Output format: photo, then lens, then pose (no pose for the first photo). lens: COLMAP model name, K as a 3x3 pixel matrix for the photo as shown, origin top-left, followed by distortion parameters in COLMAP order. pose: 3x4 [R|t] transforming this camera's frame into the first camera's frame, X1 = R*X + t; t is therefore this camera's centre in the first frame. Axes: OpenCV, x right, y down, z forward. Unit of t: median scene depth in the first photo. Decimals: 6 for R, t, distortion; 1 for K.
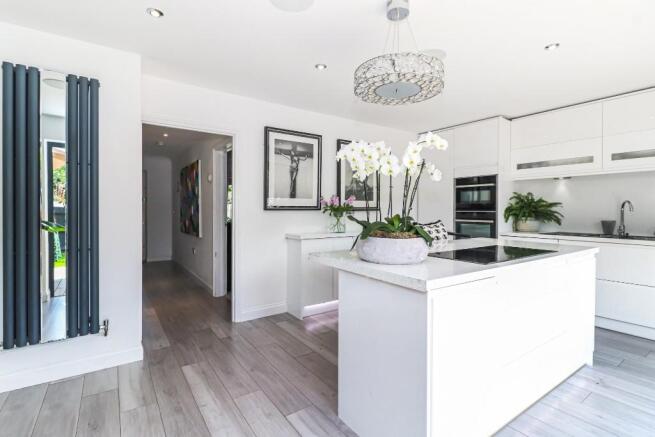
lens RADIAL K [[309.5, 0, 321.9], [0, 309.5, 211.9], [0, 0, 1]] dist [0.000279, -0.000353]
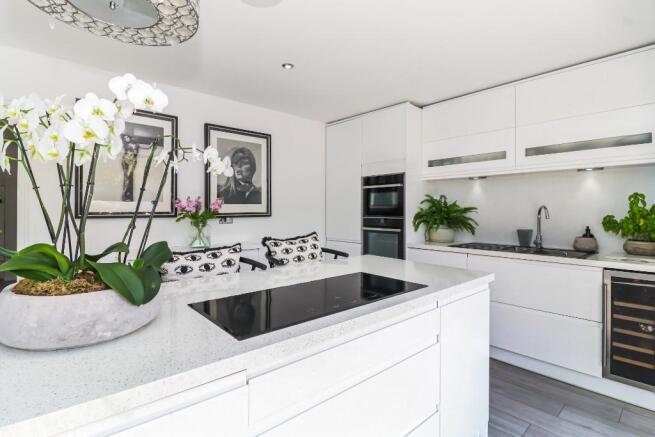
lens RADIAL K [[318.6, 0, 327.8], [0, 318.6, 209.9], [0, 0, 1]] dist [0.002302, 0.000247]
pose [[0.991046, -0.001065, 0.133514, 0.257377], [0.002320, 0.999955, -0.009242, -0.015920], [-0.133498, 0.009469, 0.991004, 0.199403]]
